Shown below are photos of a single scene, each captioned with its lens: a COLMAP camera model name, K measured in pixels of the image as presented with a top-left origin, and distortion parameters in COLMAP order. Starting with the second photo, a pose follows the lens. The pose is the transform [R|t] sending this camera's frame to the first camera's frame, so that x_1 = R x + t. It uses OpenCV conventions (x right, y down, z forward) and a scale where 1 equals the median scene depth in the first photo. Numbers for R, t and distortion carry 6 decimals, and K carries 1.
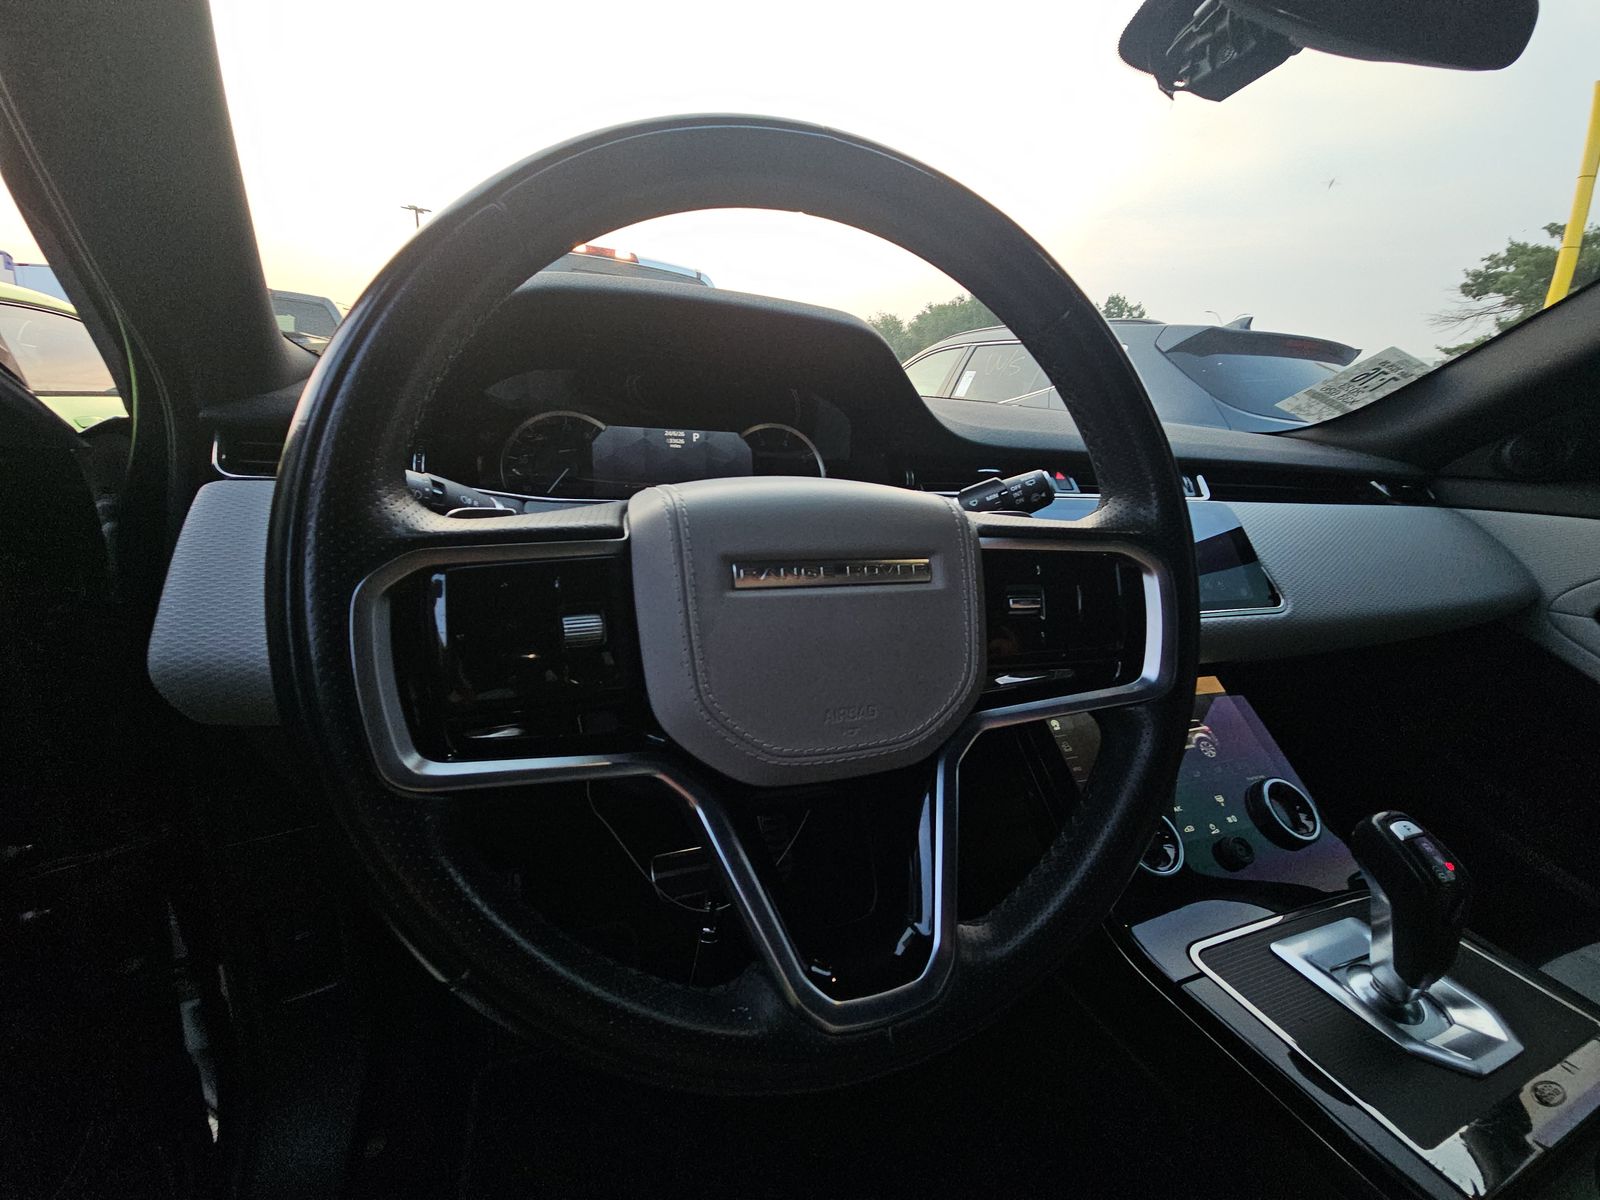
lens RADIAL K [[664.9, 0, 800.0], [0, 664.9, 600.0], [0, 0, 1]] dist [0.012682, -0.009644]
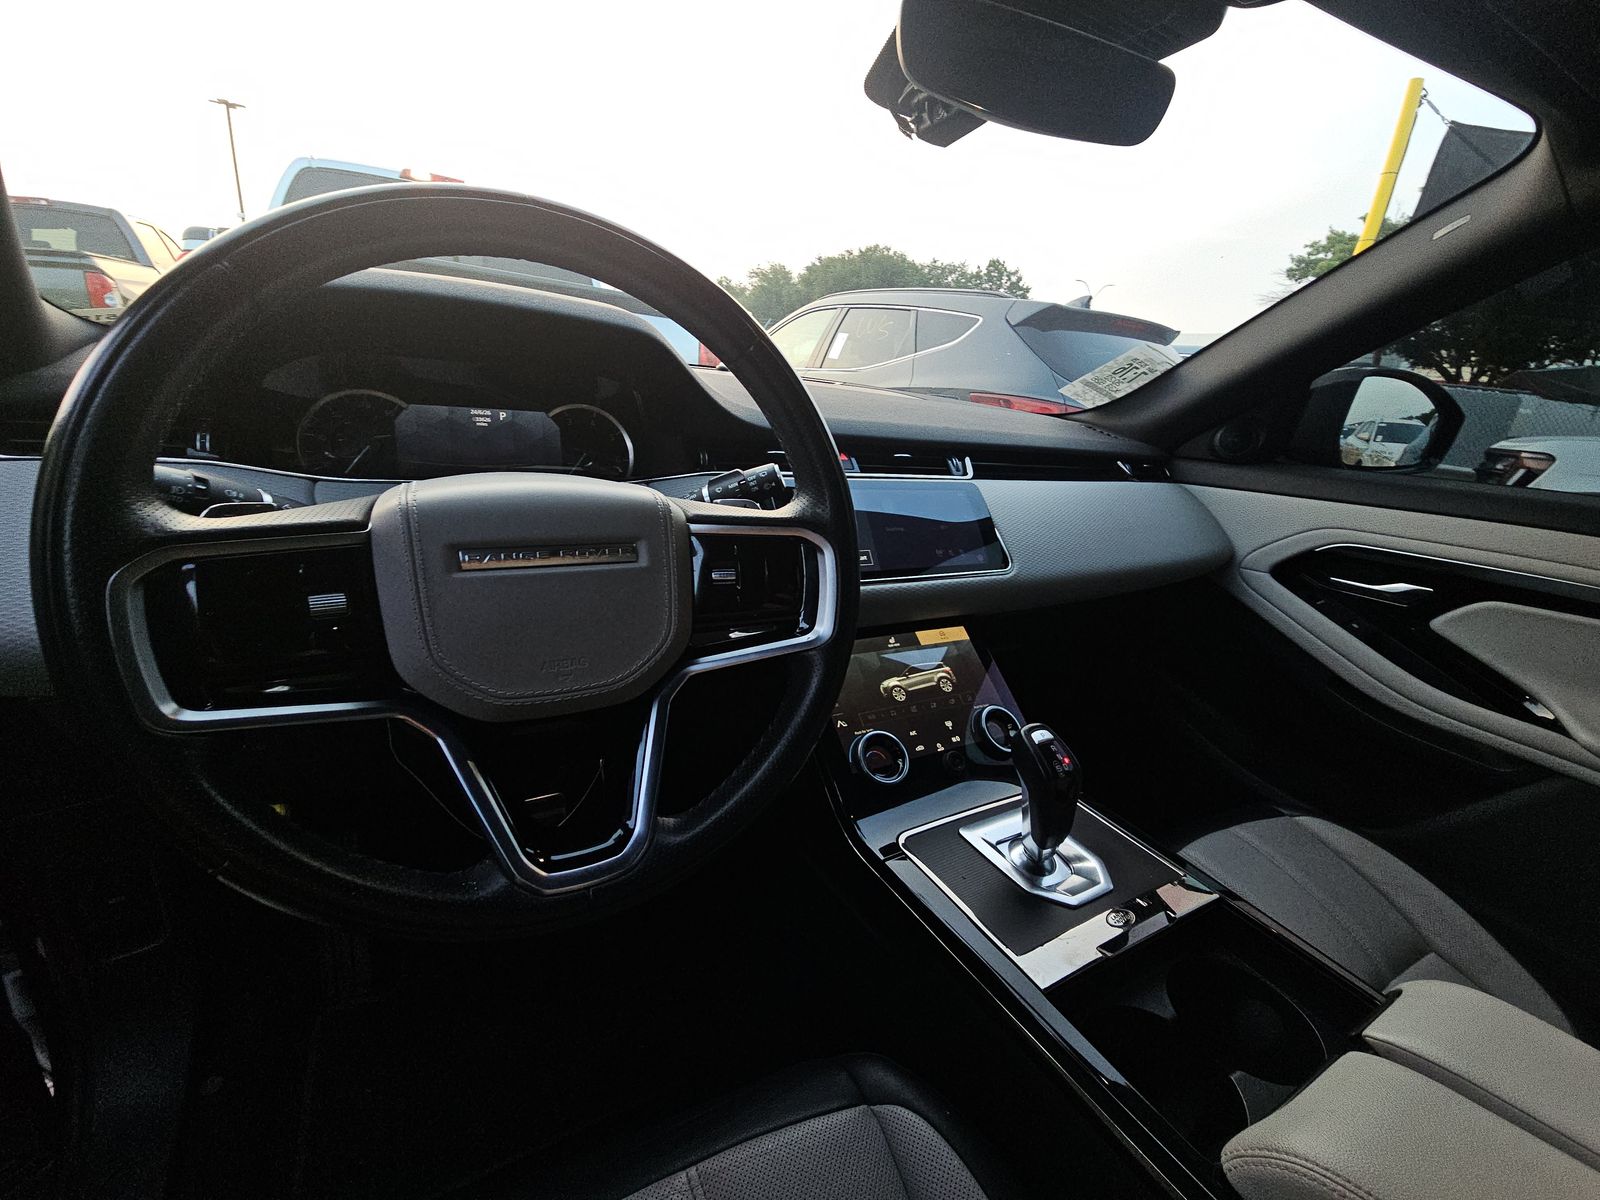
lens RADIAL K [[664.9, 0, 800.0], [0, 664.9, 600.0], [0, 0, 1]] dist [0.012682, -0.009644]
pose [[0.986315, -0.018738, 0.163801, 0.192592], [0.008350, 0.997923, 0.063873, -0.021001], [-0.164658, -0.061632, 0.984423, -0.215671]]
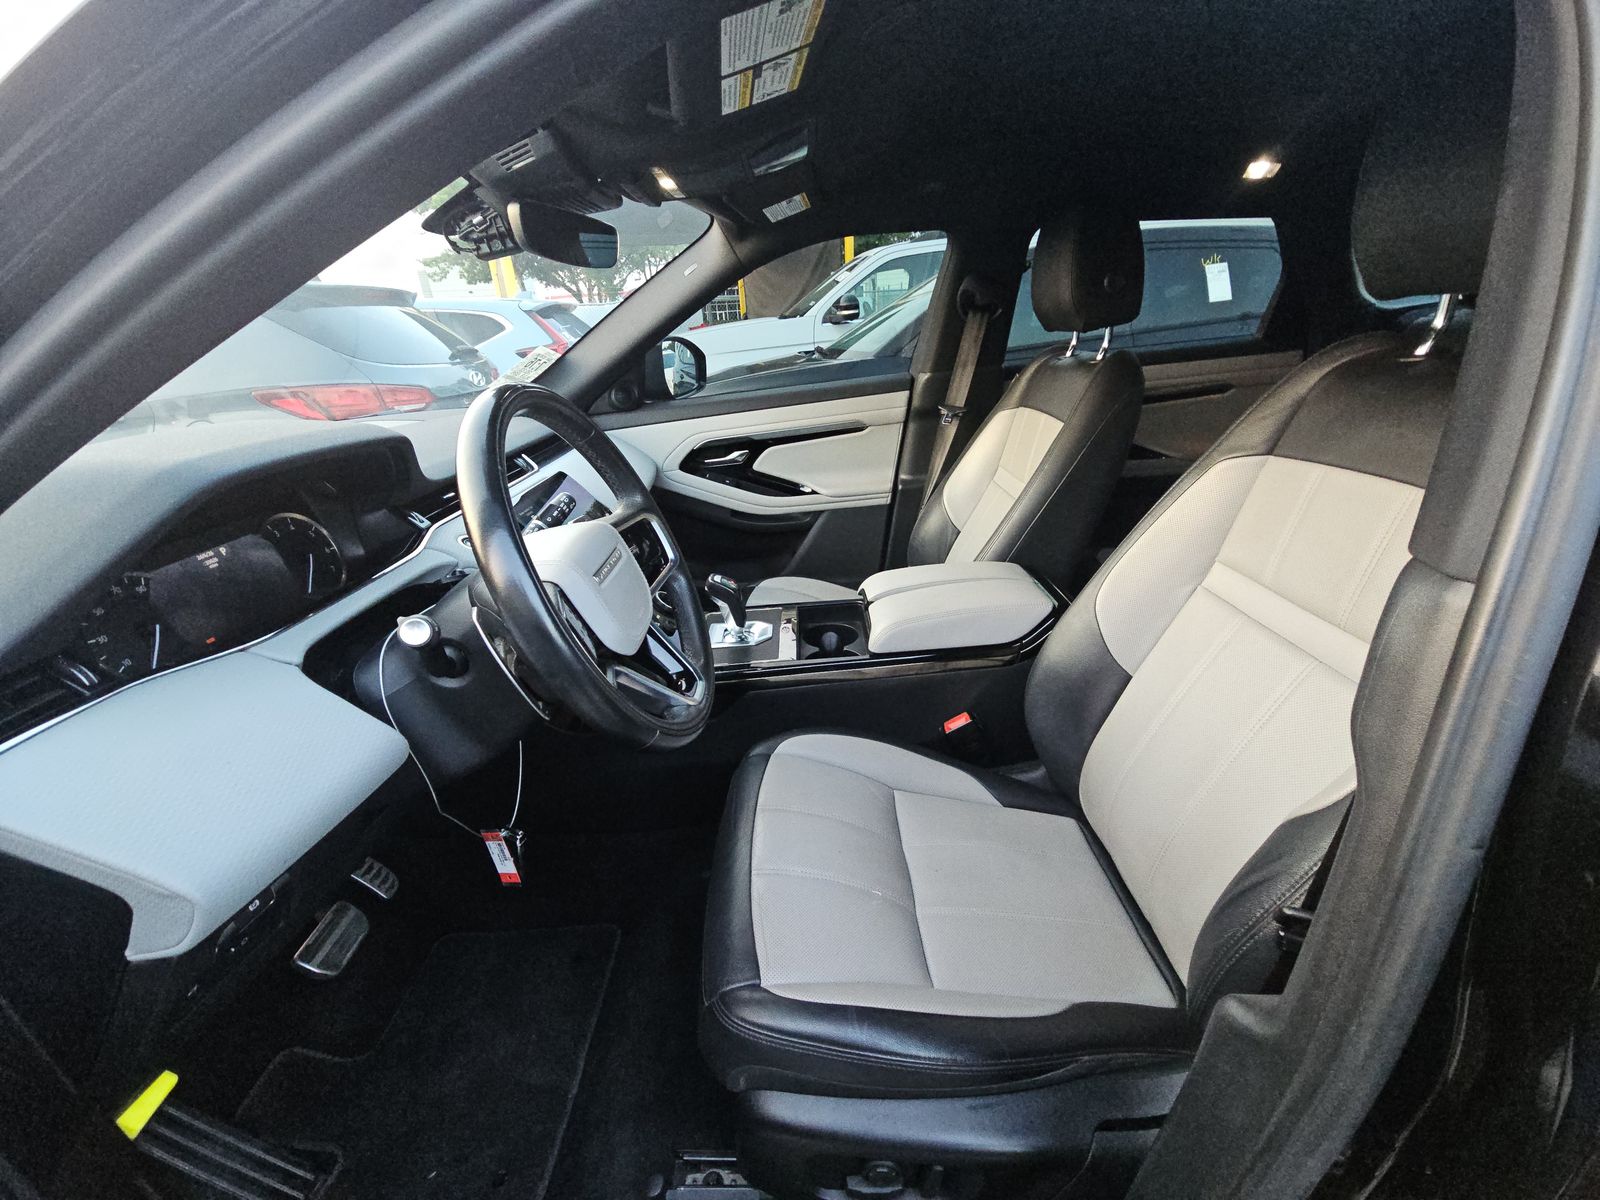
lens RADIAL K [[664.9, 0, 800.0], [0, 664.9, 600.0], [0, 0, 1]] dist [0.012682, -0.009644]
pose [[0.352517, -0.439377, 0.826245, -1.101214], [0.341665, 0.882402, 0.323468, -0.298098], [-0.871204, 0.168271, 0.461181, -0.445591]]
